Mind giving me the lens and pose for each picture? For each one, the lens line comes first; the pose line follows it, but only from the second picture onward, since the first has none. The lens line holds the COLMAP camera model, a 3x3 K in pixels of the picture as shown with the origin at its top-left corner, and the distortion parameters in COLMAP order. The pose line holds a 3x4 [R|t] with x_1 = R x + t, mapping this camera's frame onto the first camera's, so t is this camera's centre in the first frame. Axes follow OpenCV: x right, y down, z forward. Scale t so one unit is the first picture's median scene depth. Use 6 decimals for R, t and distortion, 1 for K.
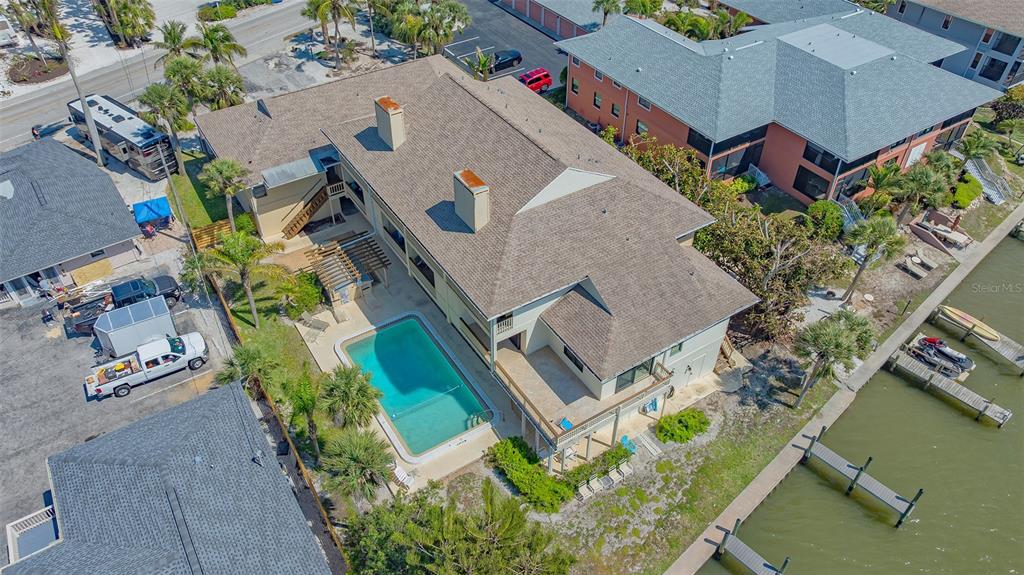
lens RADIAL K [[724.5, 0, 515.2], [0, 724.5, 289.5], [0, 0, 1]] dist [-0.039292, 0.043889]
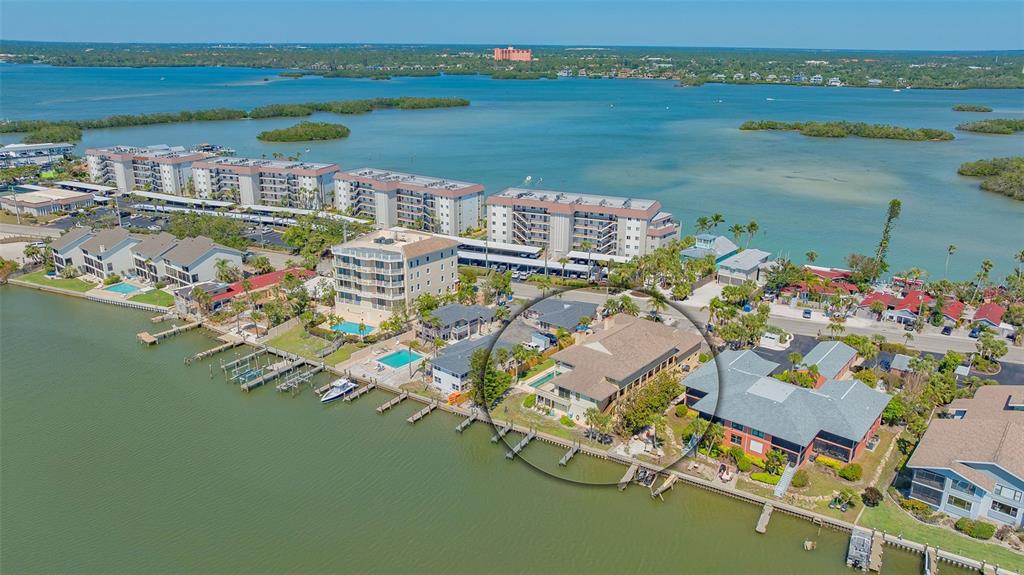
lens RADIAL K [[724.5, 0, 515.2], [0, 724.5, 289.5], [0, 0, 1]] dist [-0.039292, 0.043889]
pose [[0.294398, 0.304833, -0.905763, 2.256412], [-0.640366, 0.766453, 0.049811, -0.211755], [0.709409, 0.565355, 0.420847, -0.643692]]
